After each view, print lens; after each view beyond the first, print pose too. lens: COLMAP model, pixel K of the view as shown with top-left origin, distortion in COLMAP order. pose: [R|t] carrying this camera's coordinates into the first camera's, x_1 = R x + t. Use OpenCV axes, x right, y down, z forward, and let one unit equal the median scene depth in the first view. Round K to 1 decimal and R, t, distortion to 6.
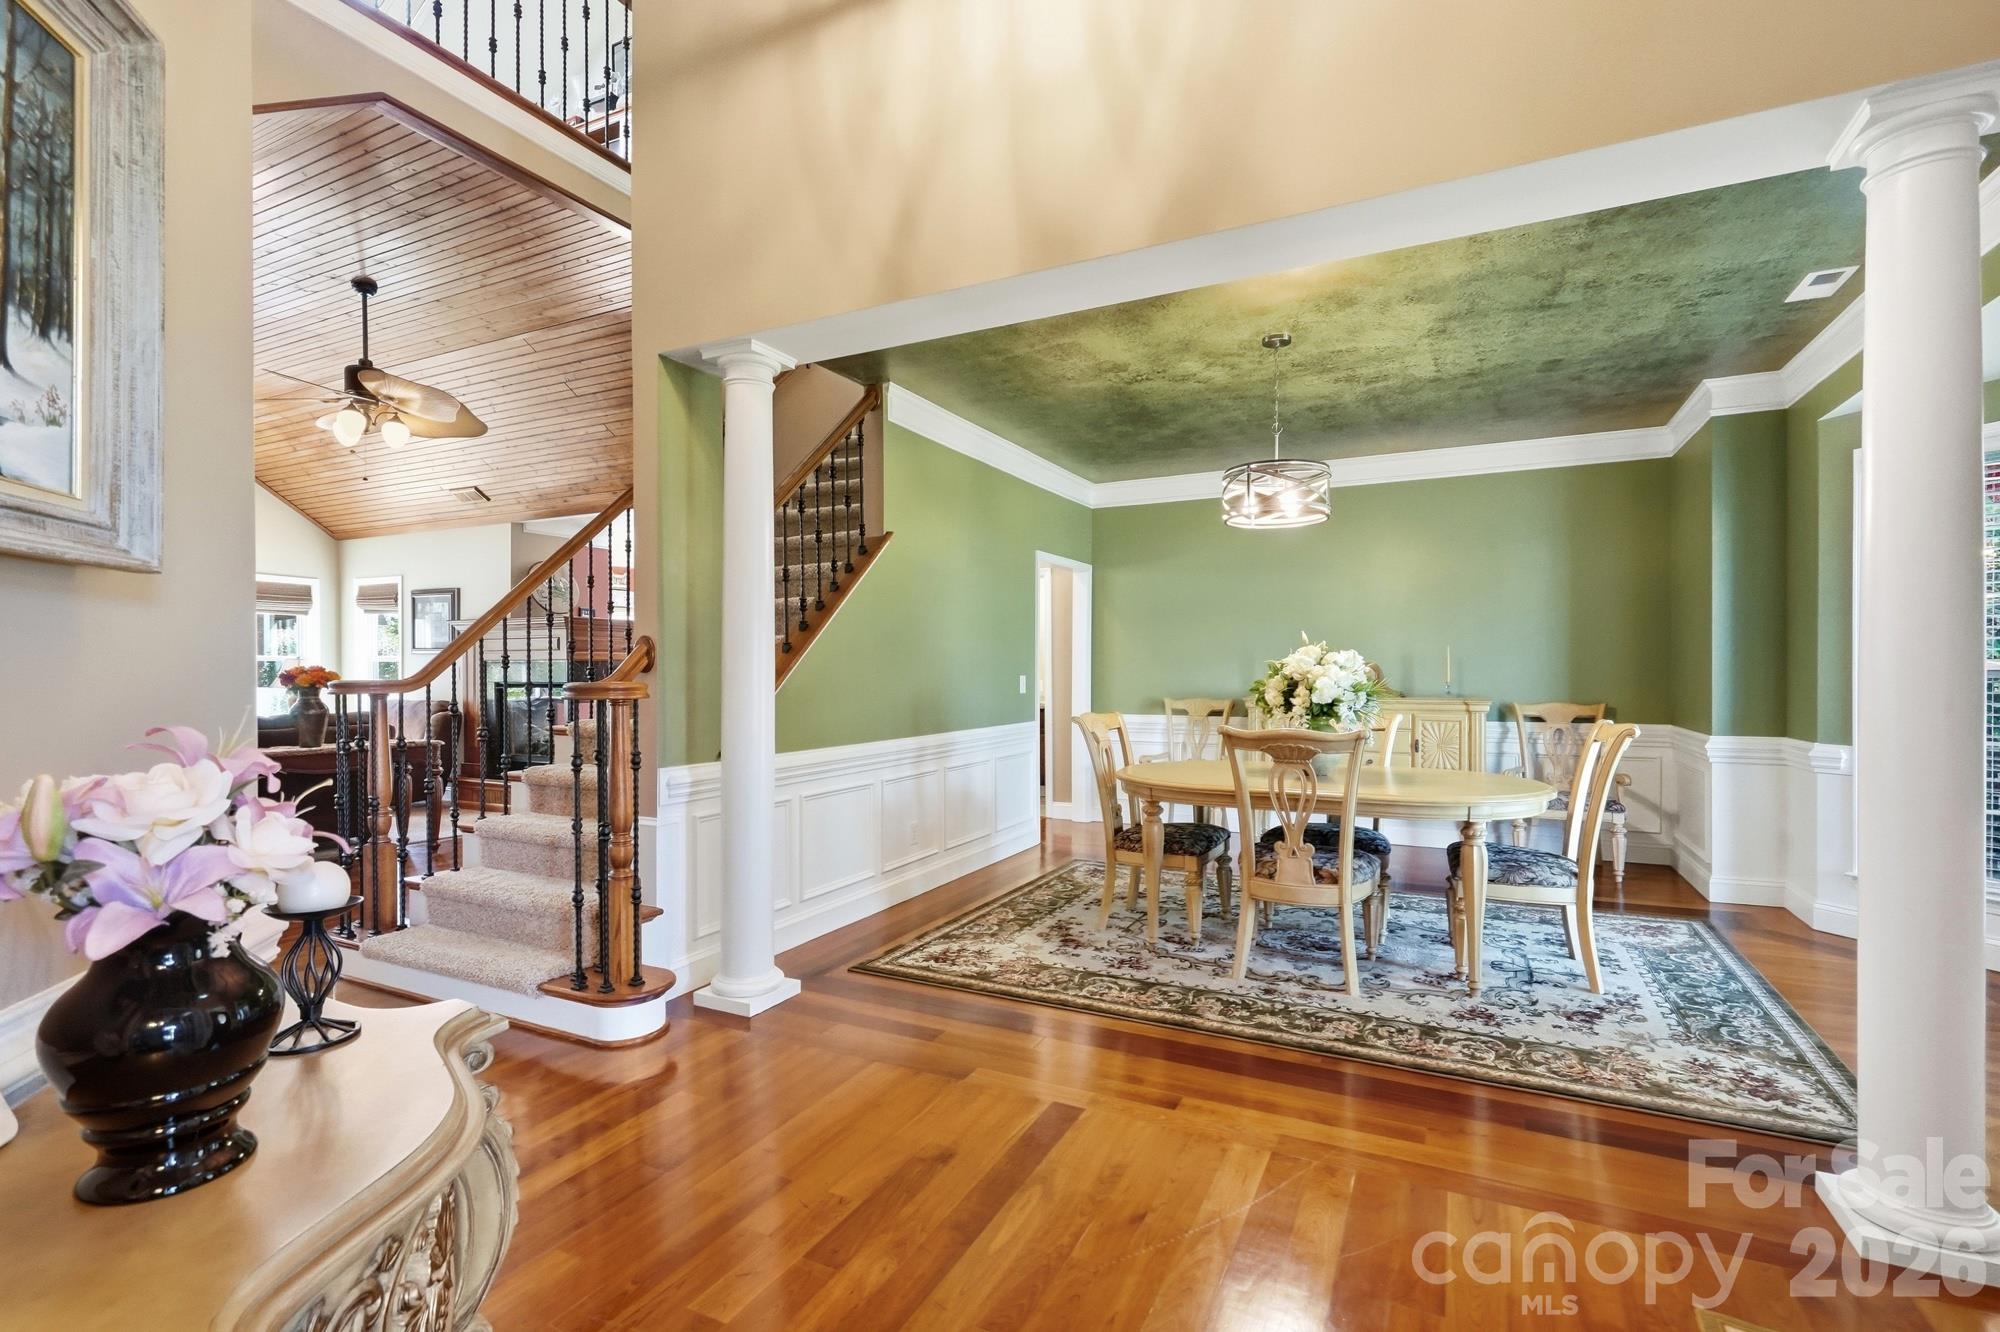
lens RADIAL K [[919.4, 0, 1013.8], [0, 919.4, 671.1], [0, 0, 1]] dist [0.006847, -0.002927]
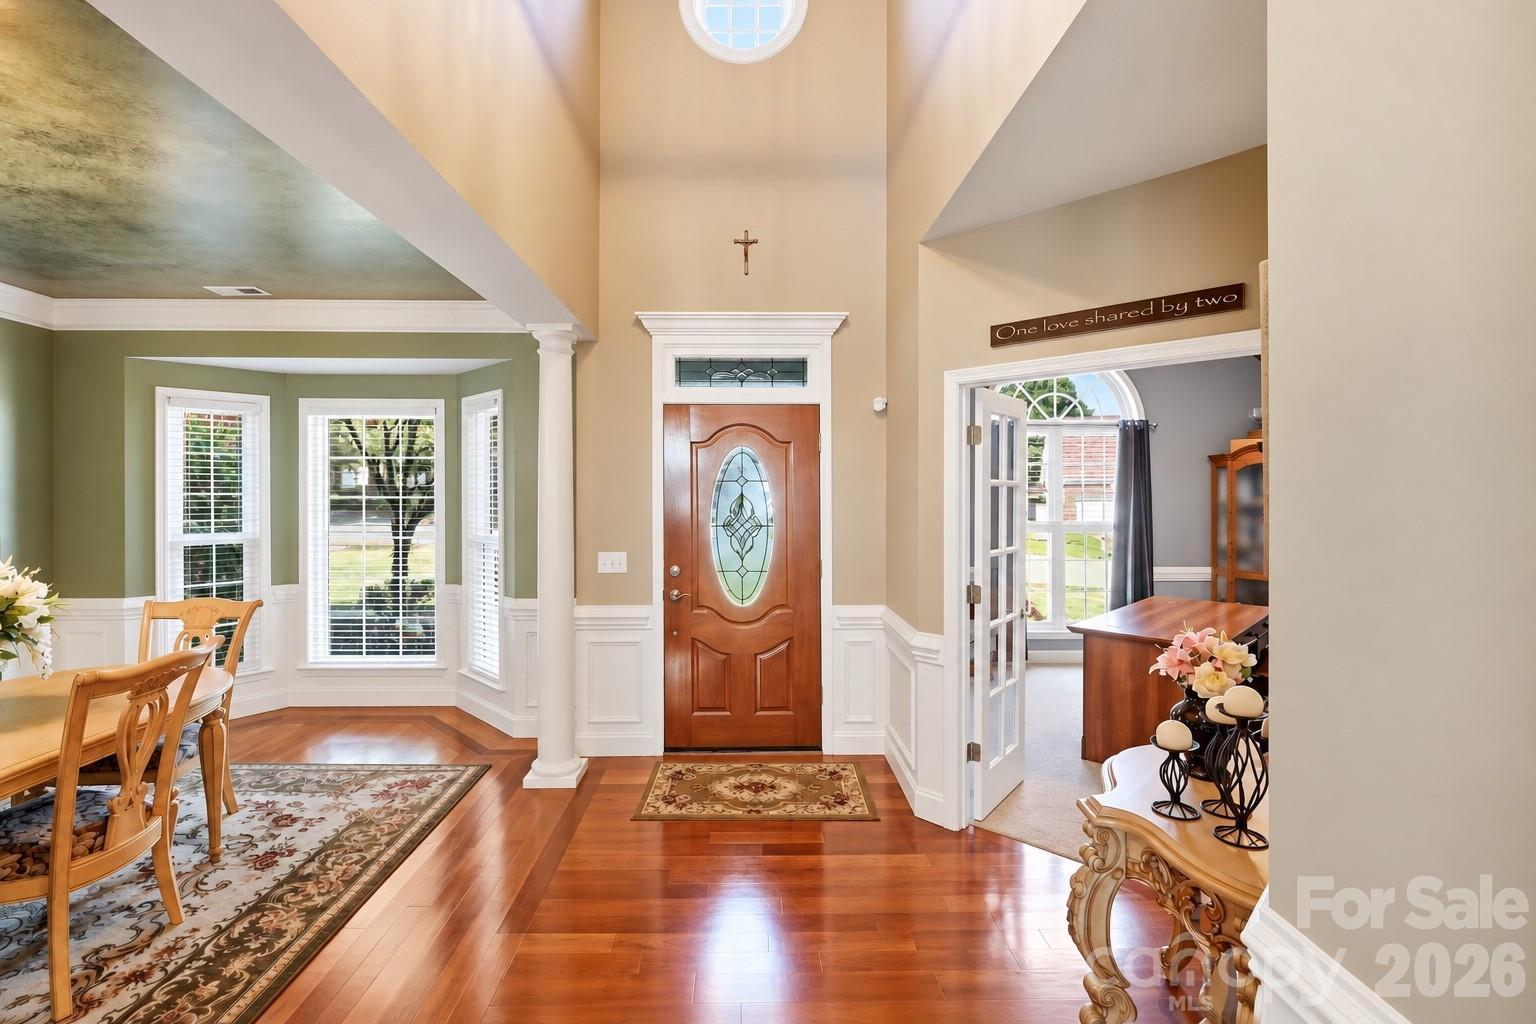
lens RADIAL K [[706.1, 0, 741.0], [0, 706.1, 492.1], [0, 0, 1]] dist [0.006847, -0.002927]
pose [[-0.454869, 0.000044, 0.890559, -0.494684], [-0.000031, 1.000000, -0.000066, -0.082545], [-0.890559, -0.000057, -0.454869, 0.736019]]
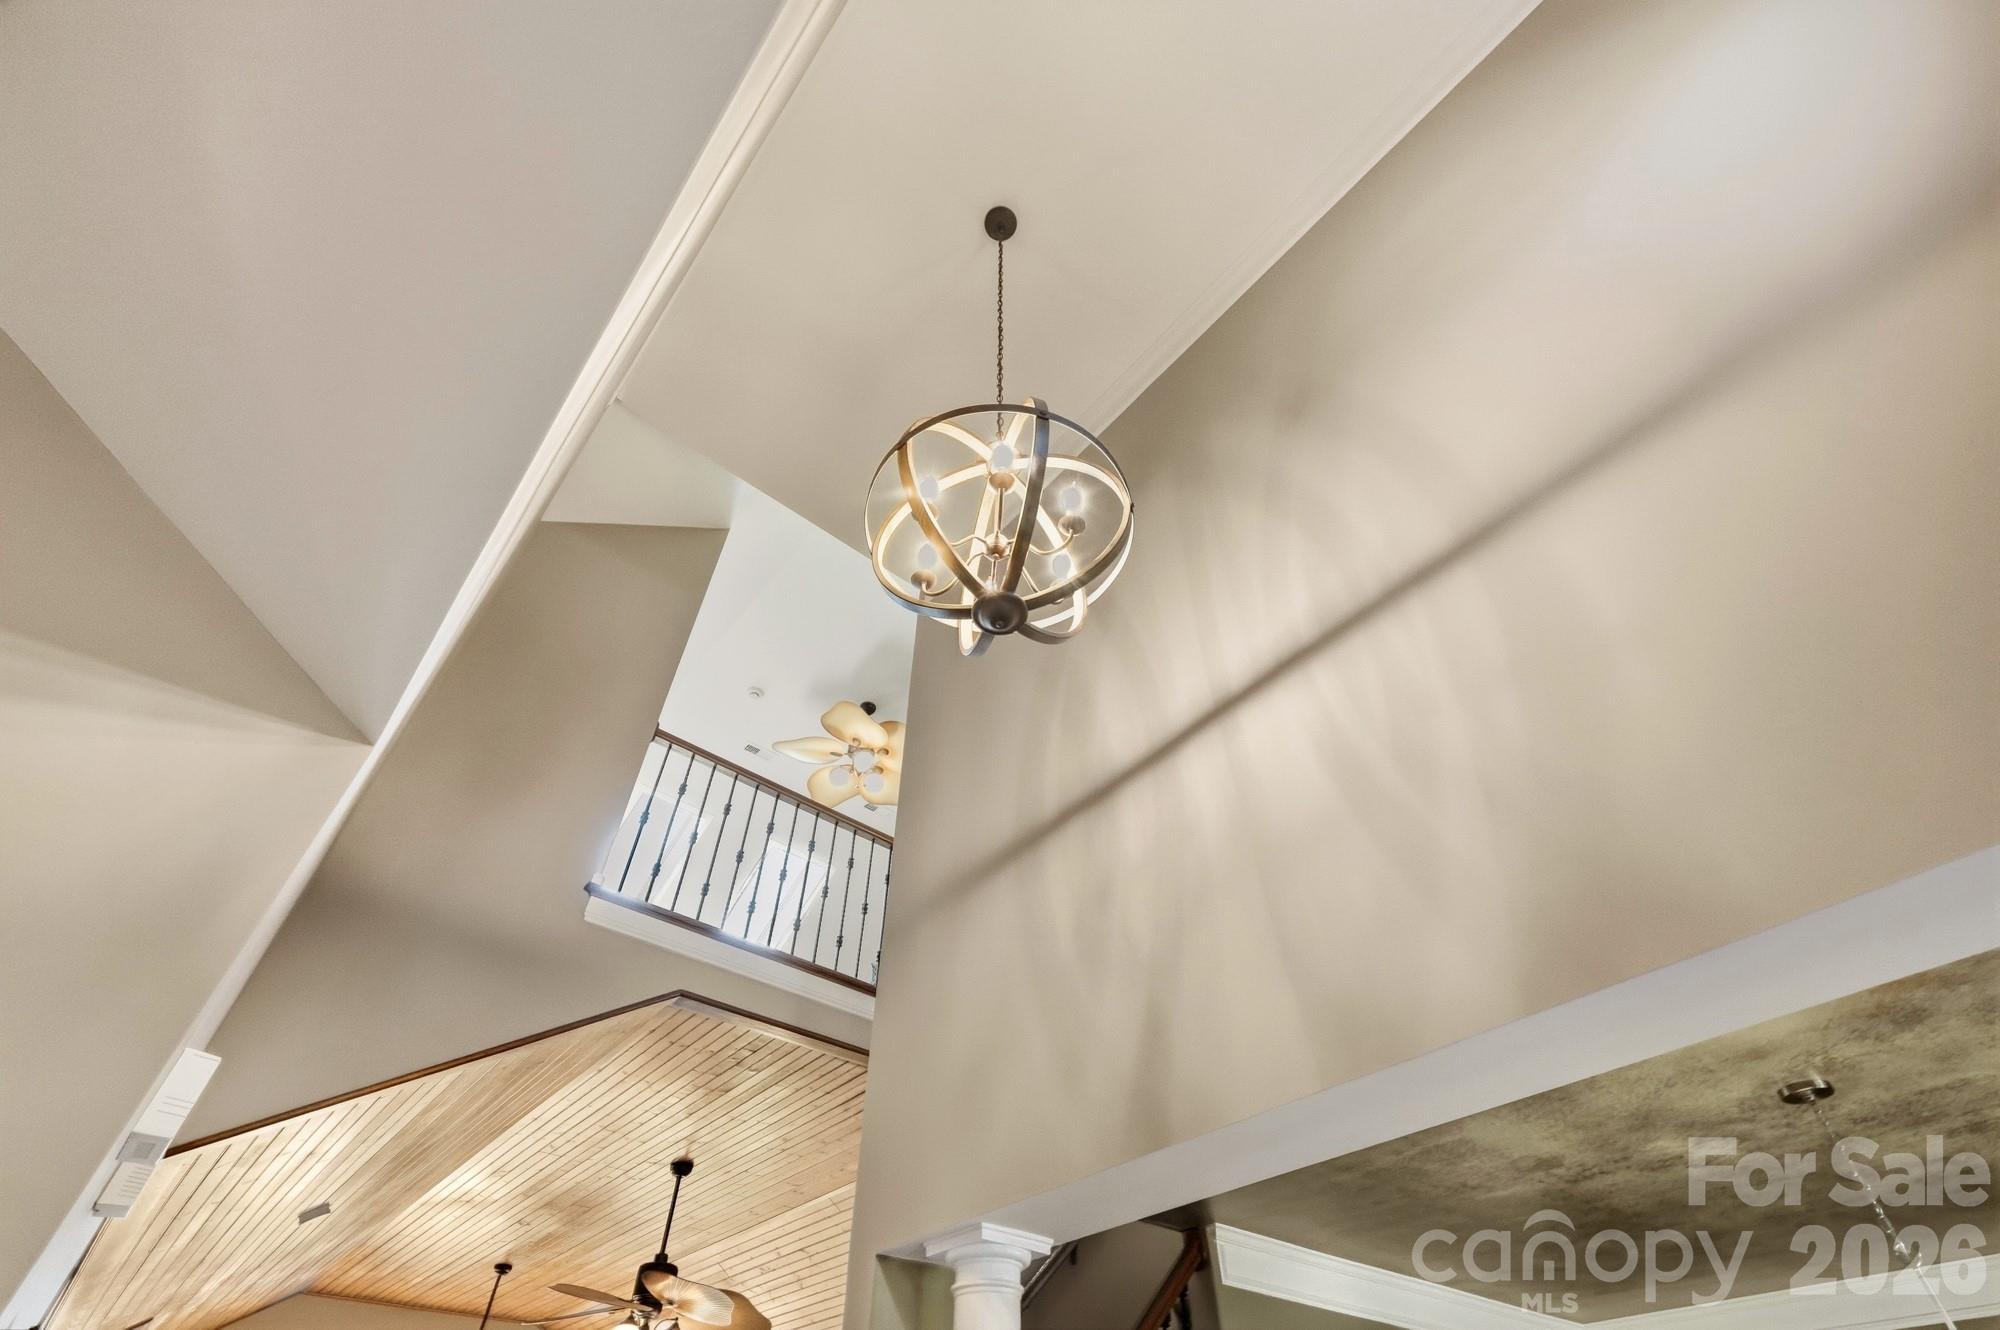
lens RADIAL K [[919.4, 0, 1016.5], [0, 919.4, 674.8], [0, 0, 1]] dist [0.006847, -0.002927]
pose [[0.921189, -0.279668, -0.270549, 0.048960], [0.008437, 0.709484, -0.704671, -0.140436], [0.389024, 0.646852, 0.655928, 0.232926]]
